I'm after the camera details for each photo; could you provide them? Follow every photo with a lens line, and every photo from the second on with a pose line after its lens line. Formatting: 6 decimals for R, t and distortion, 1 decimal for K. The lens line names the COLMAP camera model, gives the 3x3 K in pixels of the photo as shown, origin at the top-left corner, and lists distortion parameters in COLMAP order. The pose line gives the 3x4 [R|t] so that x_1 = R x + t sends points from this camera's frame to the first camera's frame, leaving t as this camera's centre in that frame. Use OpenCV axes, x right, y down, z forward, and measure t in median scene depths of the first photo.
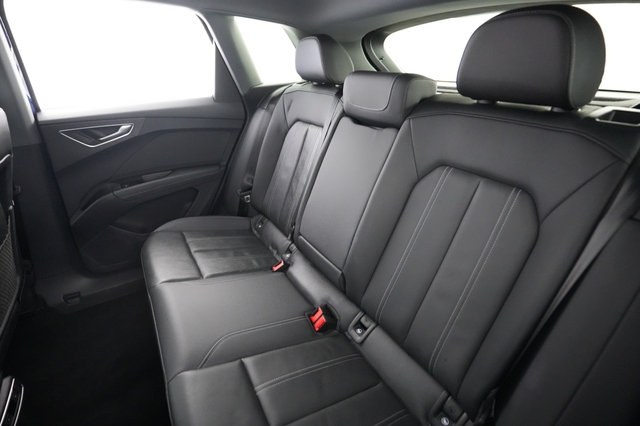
lens RADIAL K [[310.2, 0, 320.0], [0, 310.2, 213.0], [0, 0, 1]] dist [-0.000066, -0.000075]
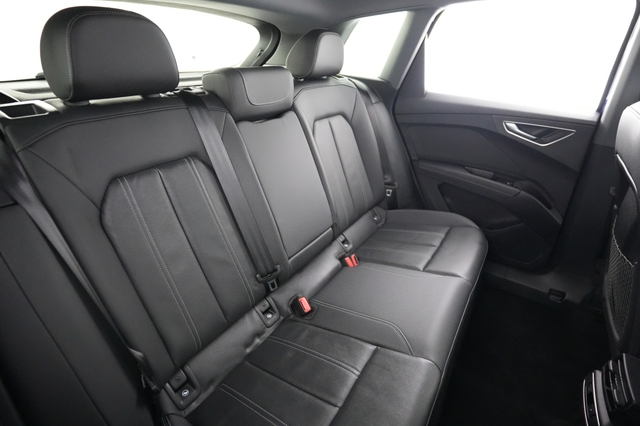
lens RADIAL K [[310.2, 0, 320.0], [0, 310.2, 213.0], [0, 0, 1]] dist [-0.000066, -0.000075]
pose [[-0.408637, -0.434291, 0.802750, -0.903804], [0.390998, 0.711441, 0.583929, -0.607527], [-0.824704, 0.552488, -0.120914, 1.170010]]
